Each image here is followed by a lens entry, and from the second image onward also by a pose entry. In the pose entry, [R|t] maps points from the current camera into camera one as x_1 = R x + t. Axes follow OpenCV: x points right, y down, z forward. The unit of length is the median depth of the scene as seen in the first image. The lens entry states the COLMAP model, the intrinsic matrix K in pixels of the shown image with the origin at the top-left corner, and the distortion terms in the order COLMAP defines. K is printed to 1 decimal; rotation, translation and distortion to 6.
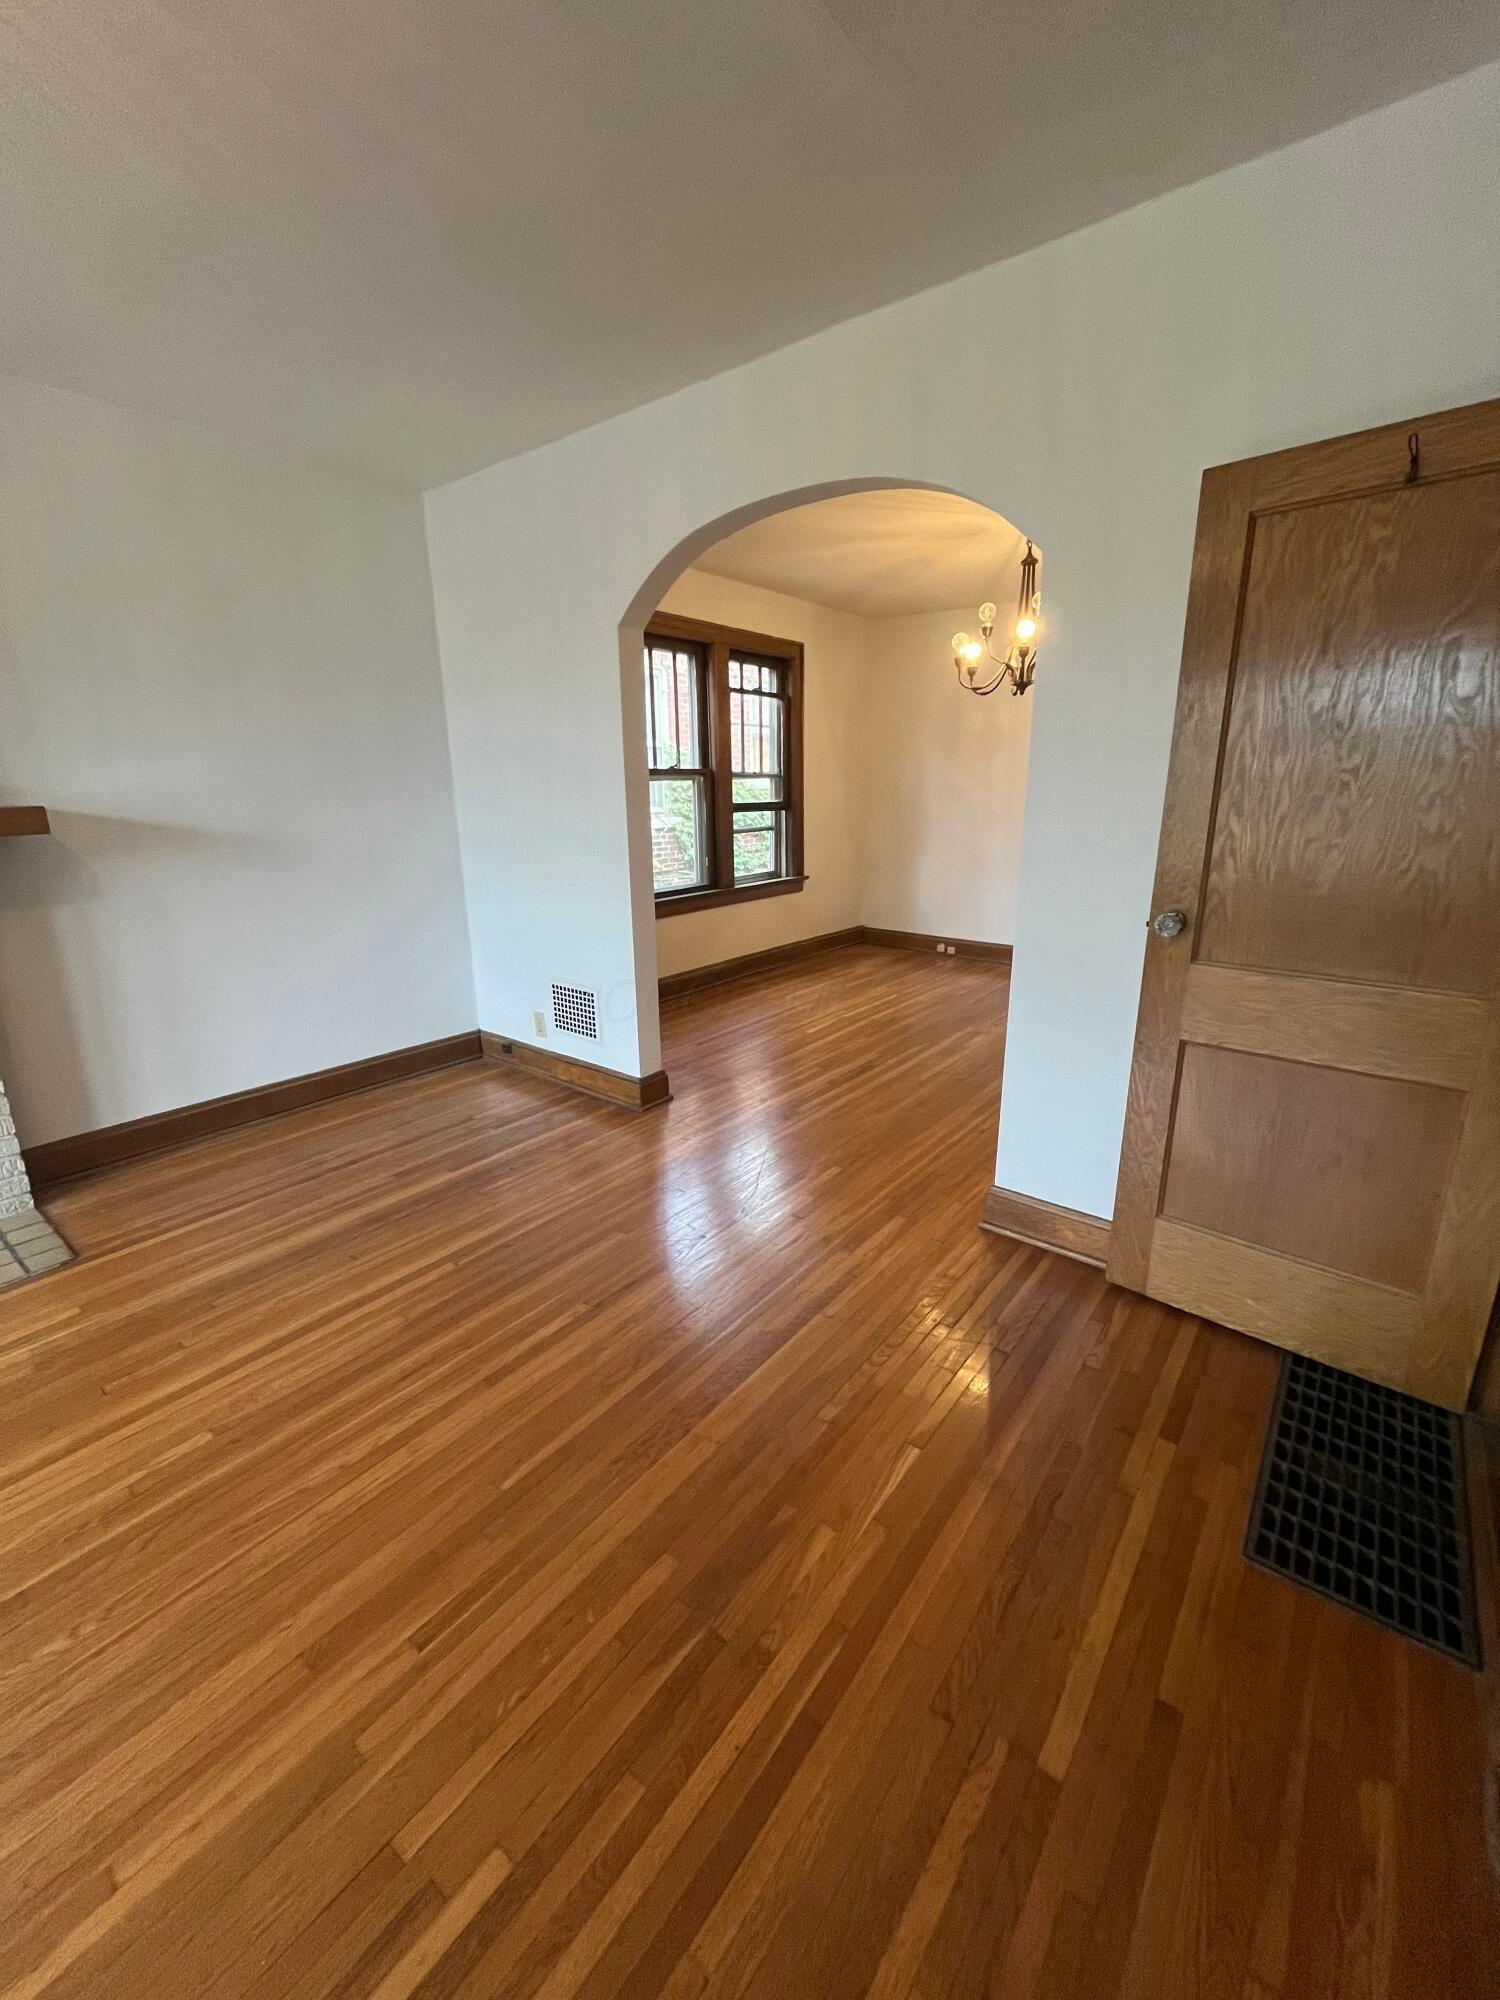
lens RADIAL K [[807.3, 0, 749.4], [0, 807.3, 1004.1], [0, 0, 1]] dist [-0.000230, -0.000949]
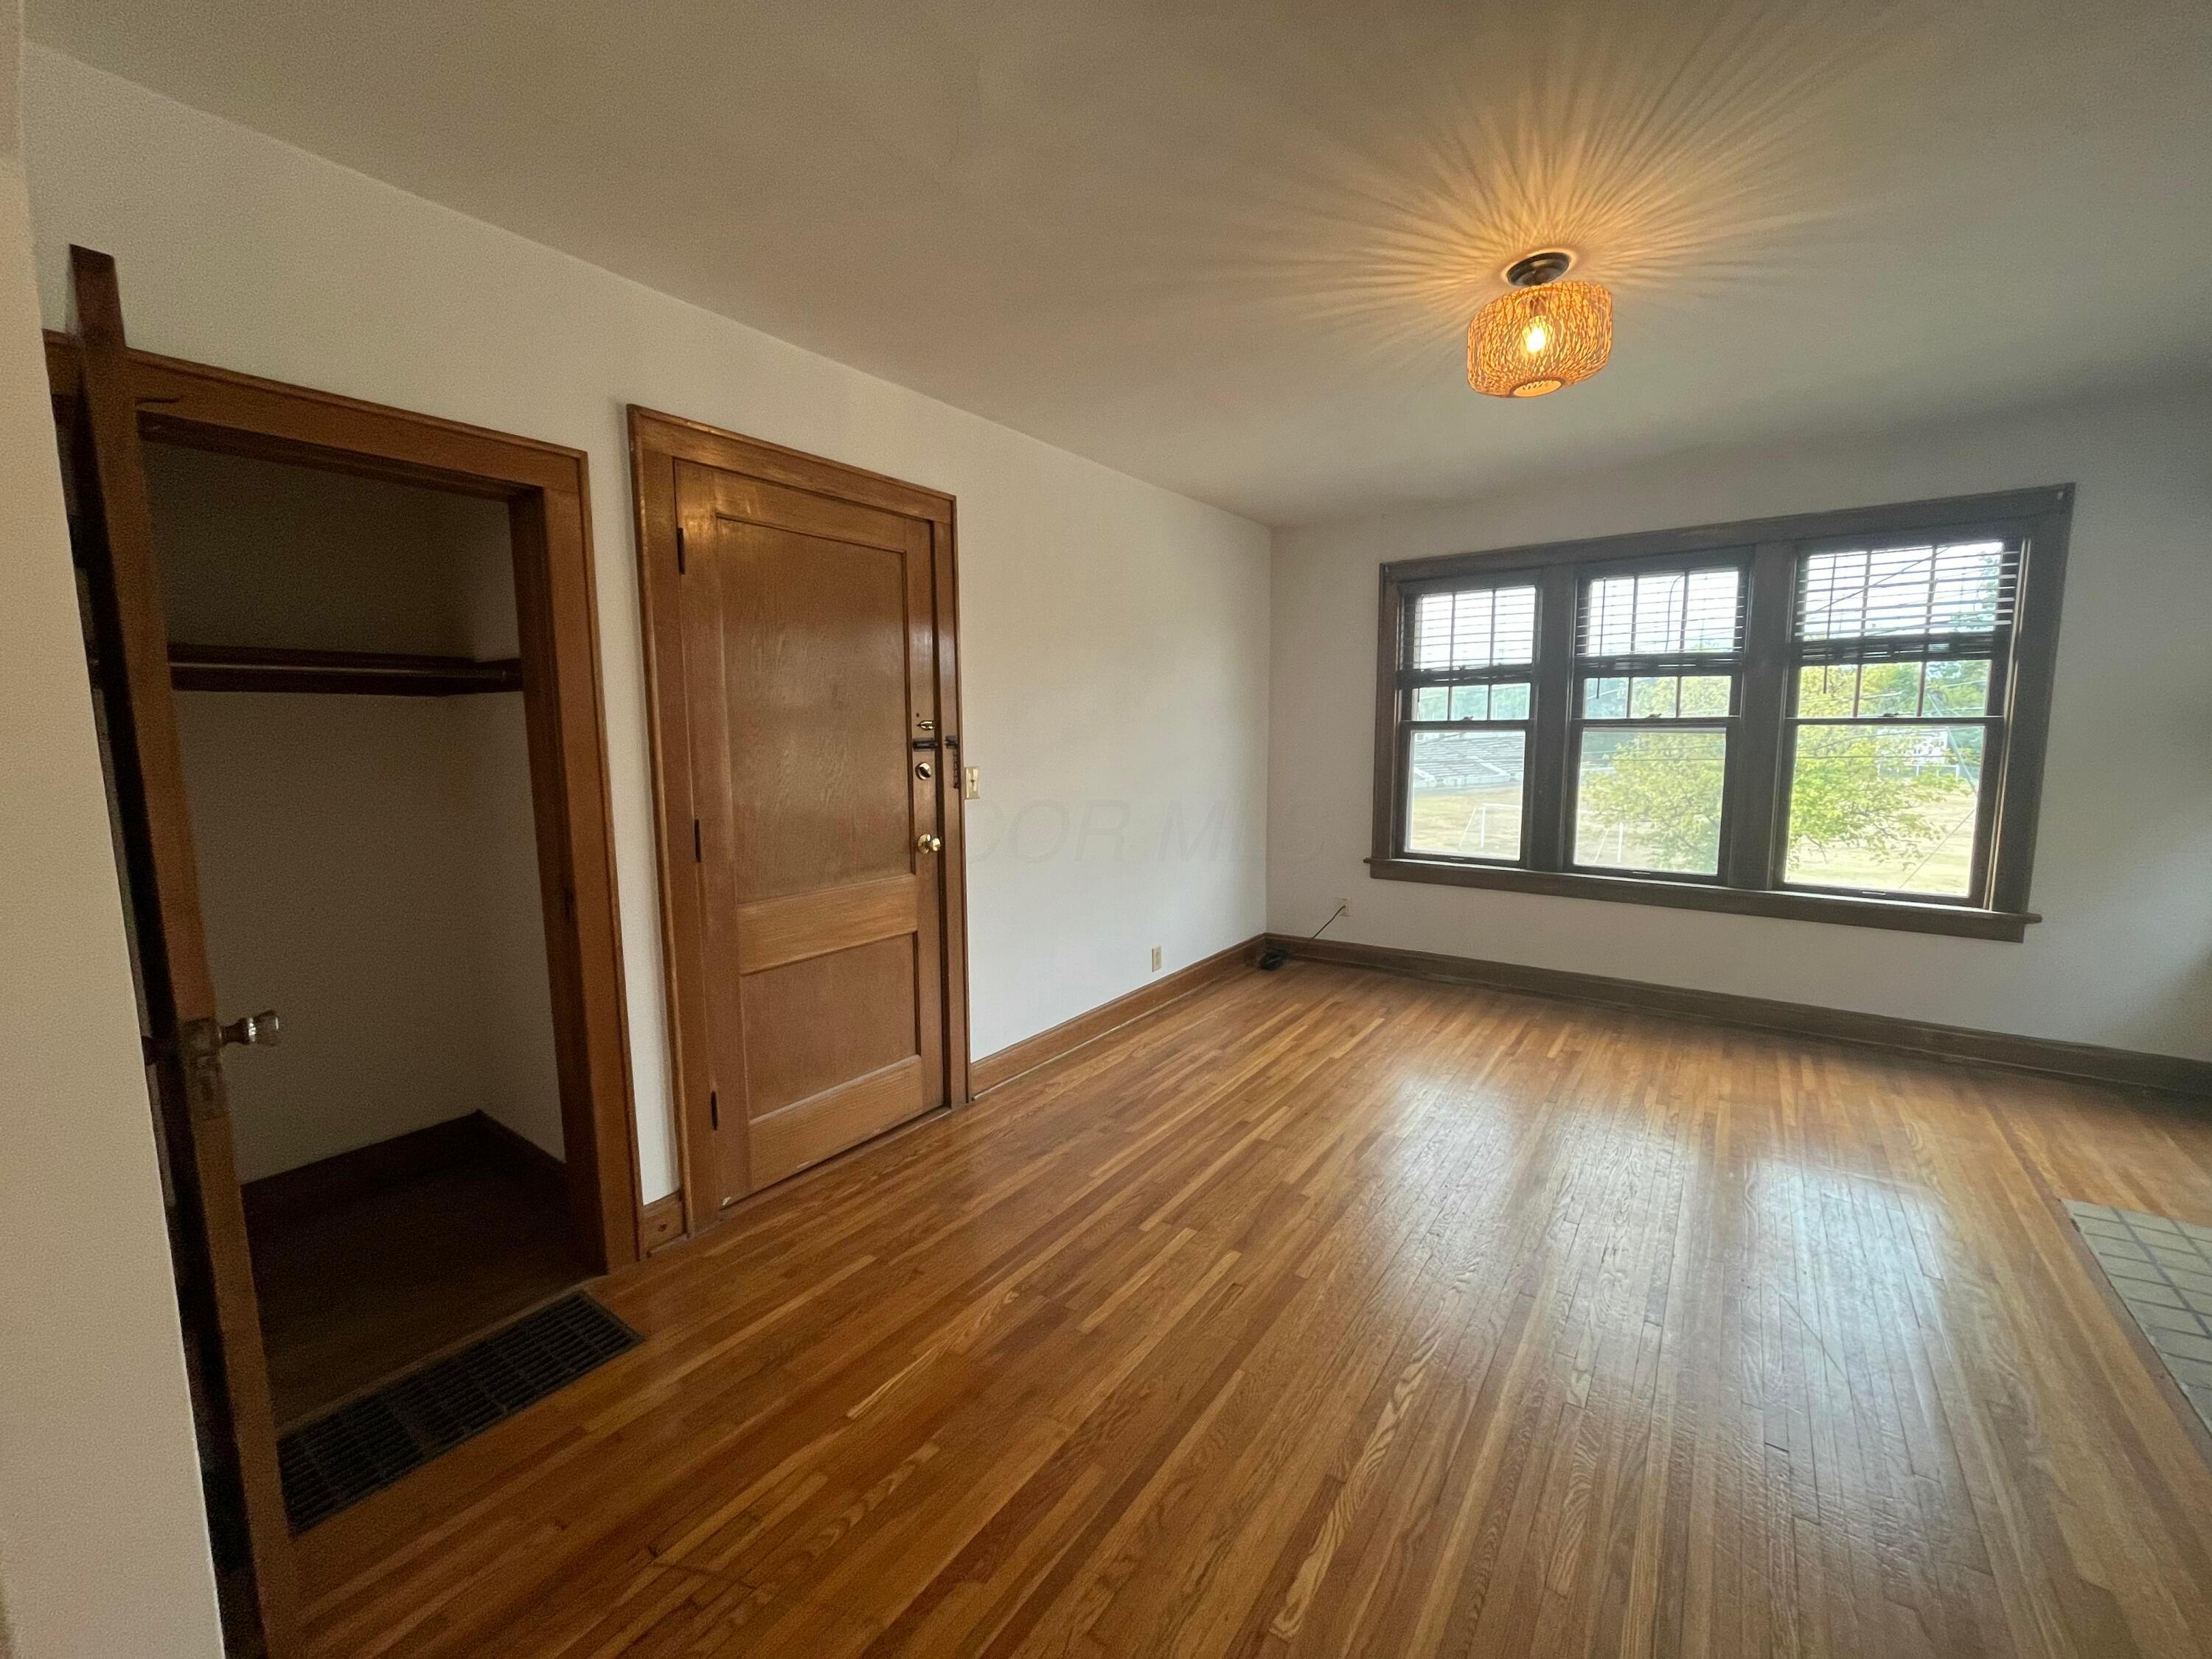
lens RADIAL K [[892.9, 0, 1107.1], [0, 892.9, 833.1], [0, 0, 1]] dist [-0.000230, -0.000949]
pose [[-0.998807, 0.021813, -0.043693, -0.052239], [0.003914, 0.927574, 0.373619, -0.353037], [0.048678, 0.373003, -0.926552, 1.187734]]
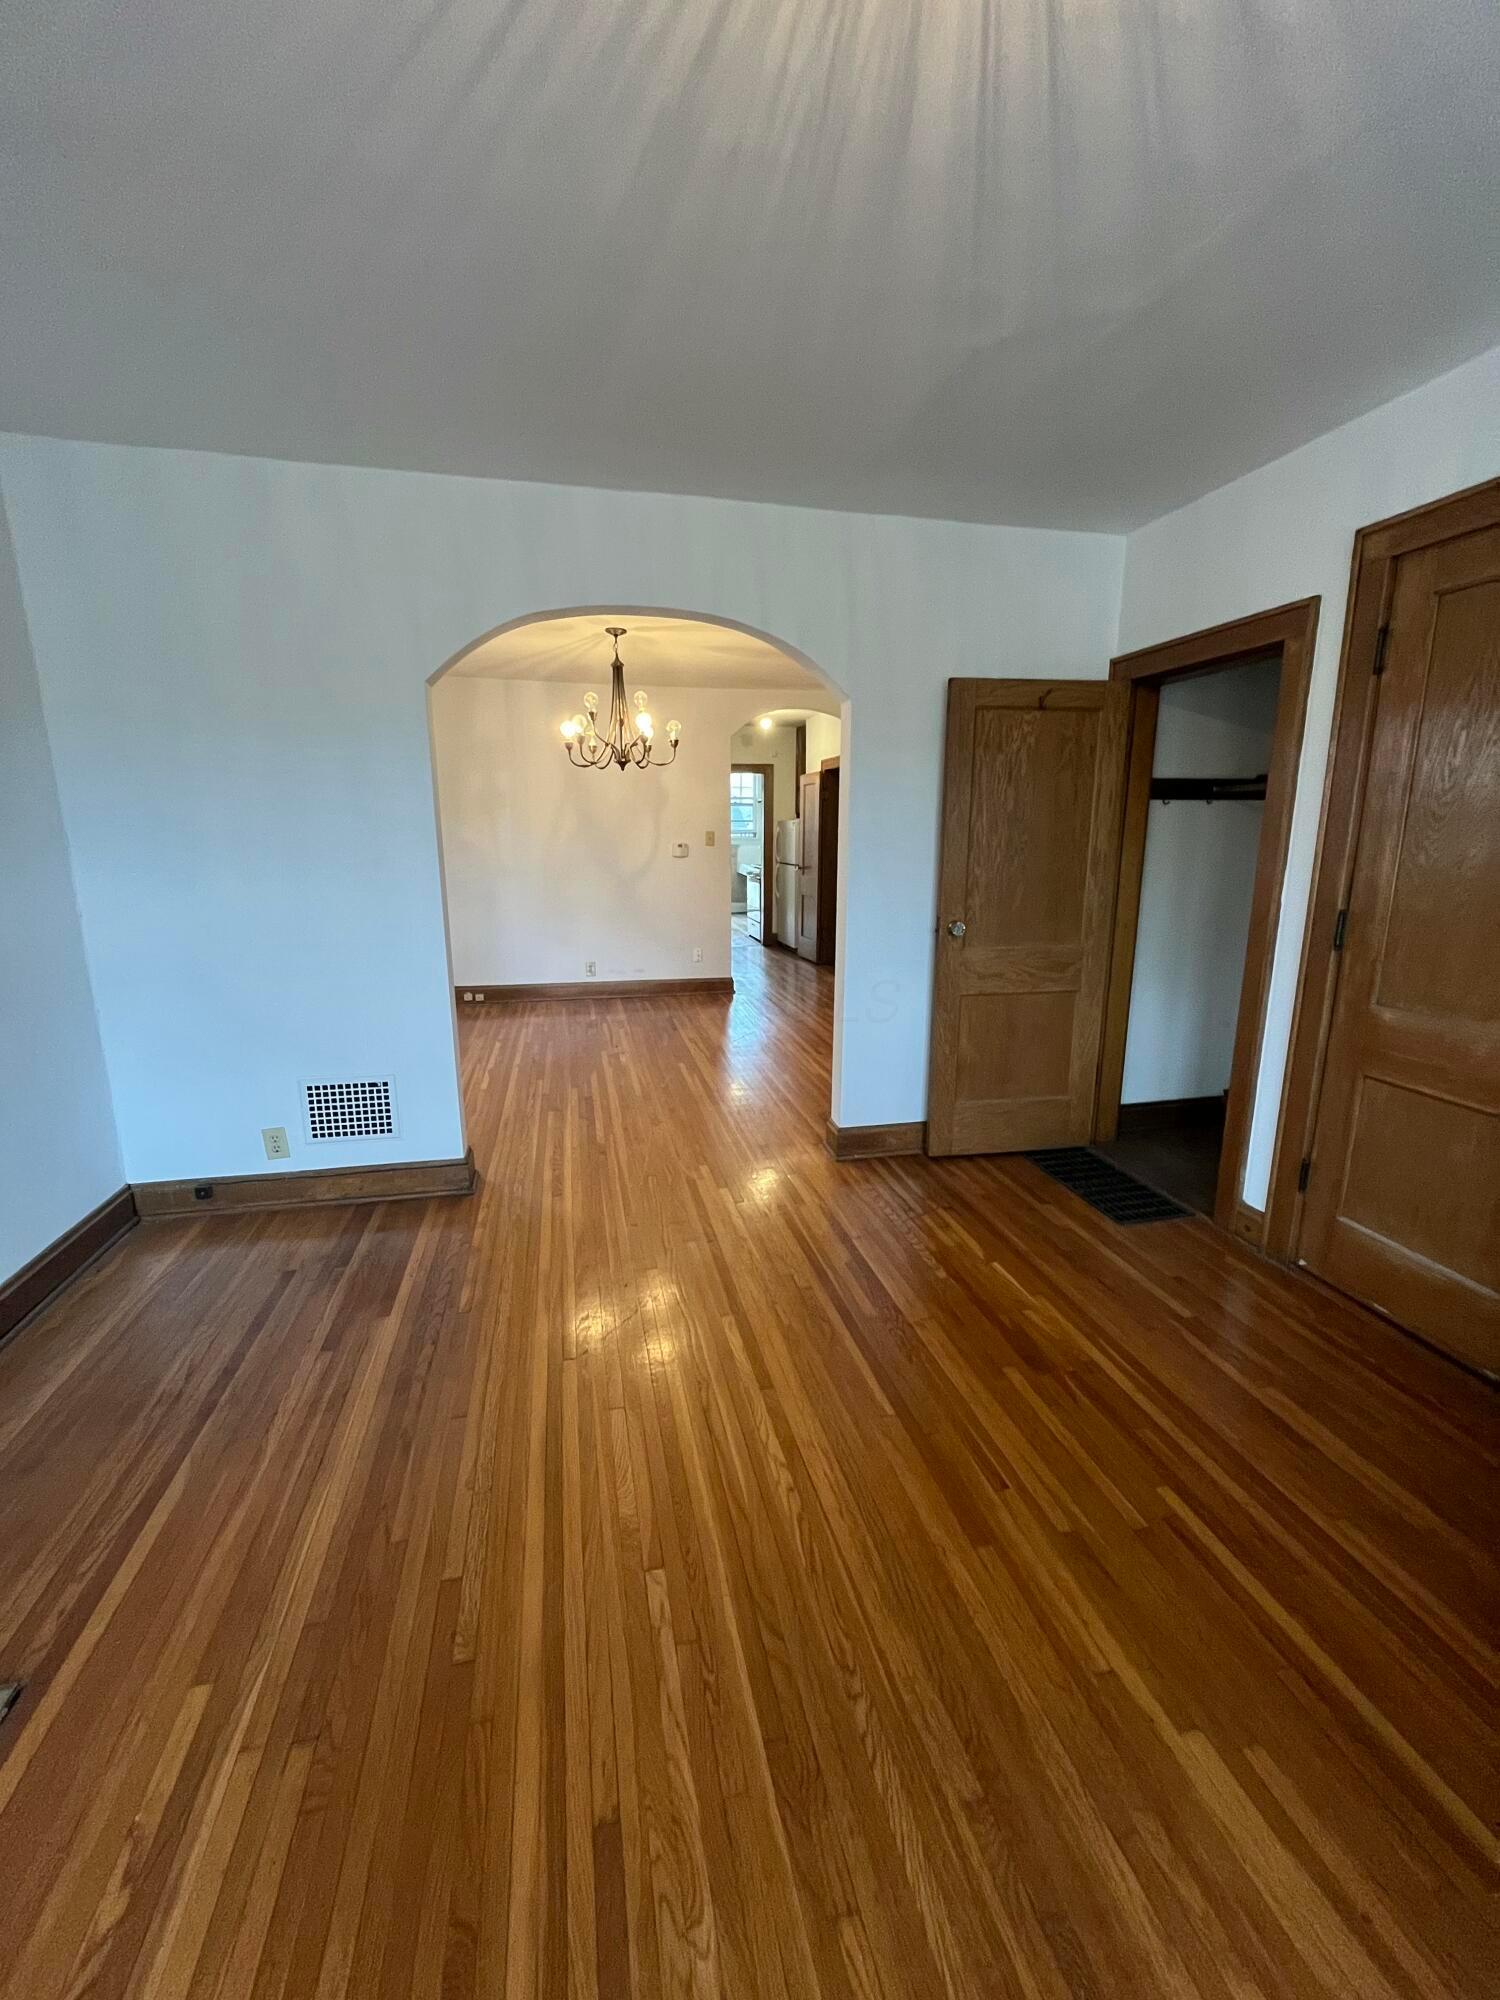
lens RADIAL K [[807.3, 0, 749.4], [0, 807.3, 1004.1], [0, 0, 1]] dist [-0.000230, -0.000949]
pose [[0.629764, -0.154809, 0.761204, -0.825680], [0.198218, 0.979525, 0.035219, -0.066899], [-0.751071, 0.128704, 0.647555, 0.178271]]
